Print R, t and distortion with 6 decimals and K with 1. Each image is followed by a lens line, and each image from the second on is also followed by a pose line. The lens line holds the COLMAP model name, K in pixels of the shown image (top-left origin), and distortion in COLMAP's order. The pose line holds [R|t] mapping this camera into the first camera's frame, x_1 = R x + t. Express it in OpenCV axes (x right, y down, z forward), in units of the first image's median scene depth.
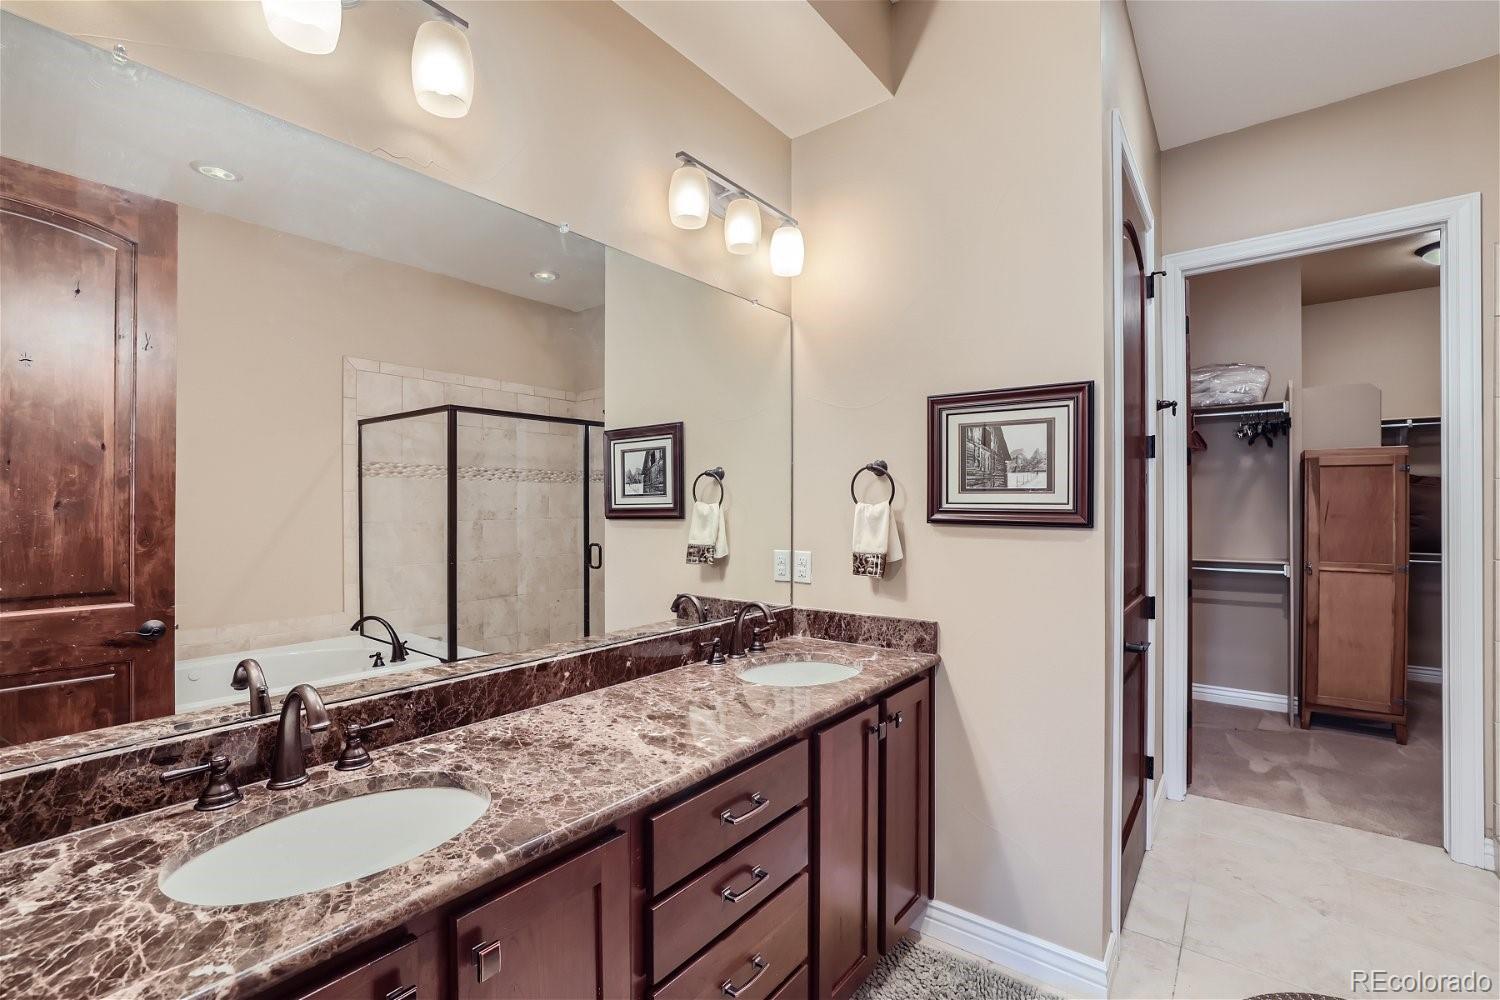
lens RADIAL K [[679.2, 0, 750.0], [0, 679.2, 500.0], [0, 0, 1]] dist [-0.003182, 0.000015]
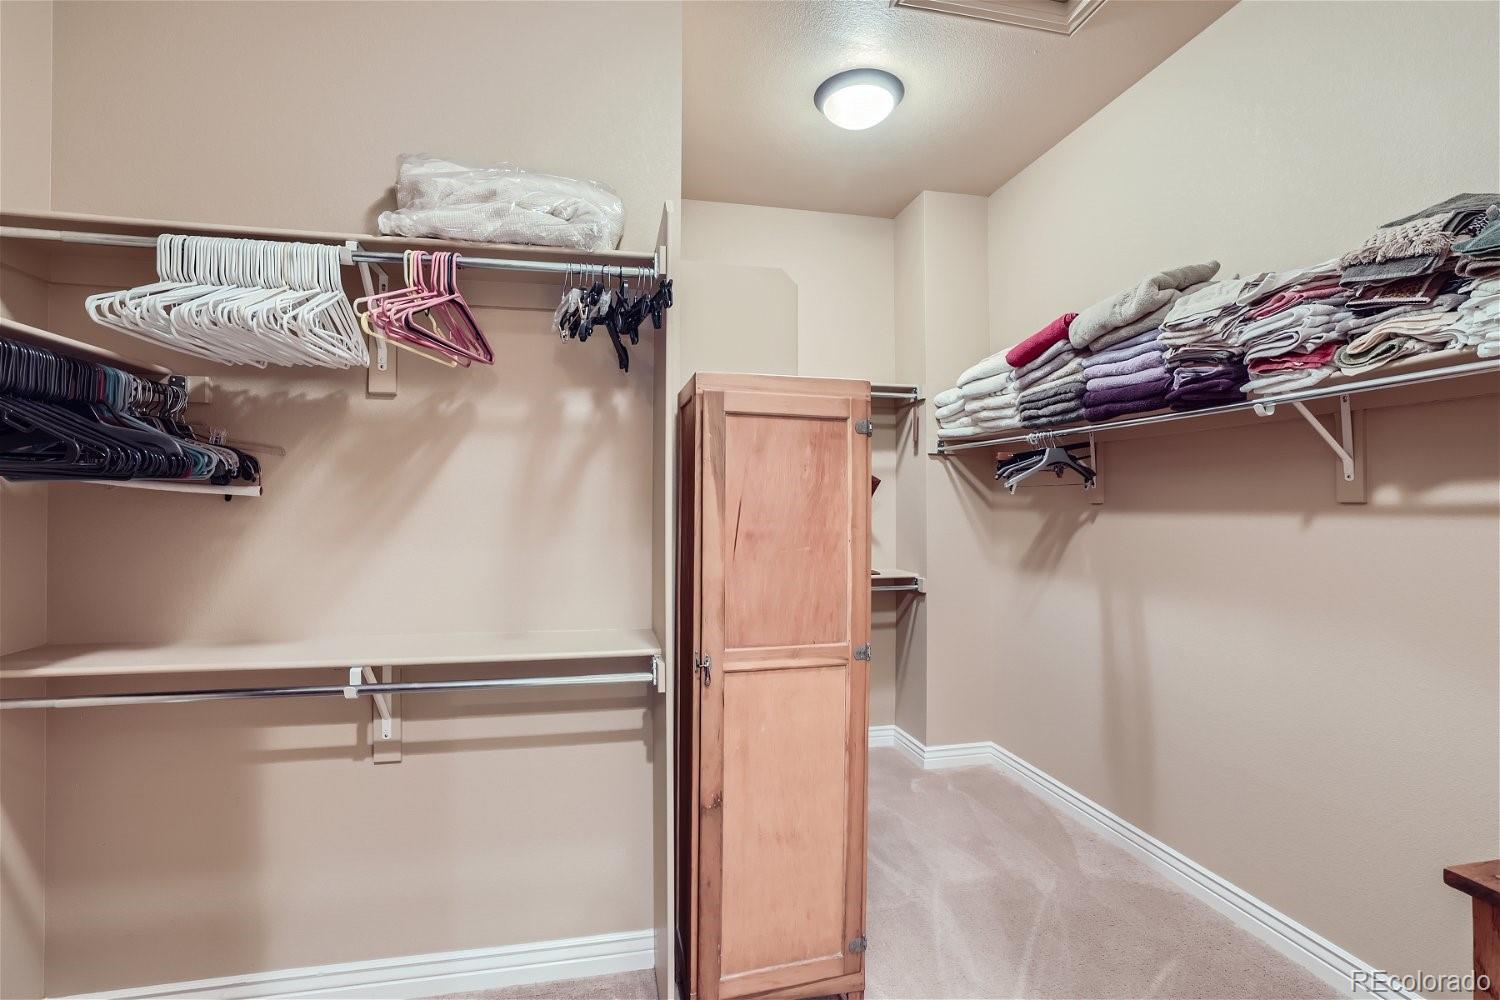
lens RADIAL K [[679.2, 0, 750.0], [0, 679.2, 500.0], [0, 0, 1]] dist [-0.003182, 0.000015]
pose [[0.657195, 0.006650, 0.753691, 0.534590], [-0.000693, 0.999966, -0.008219, 0.004457], [-0.753720, 0.004879, 0.657178, 0.708996]]
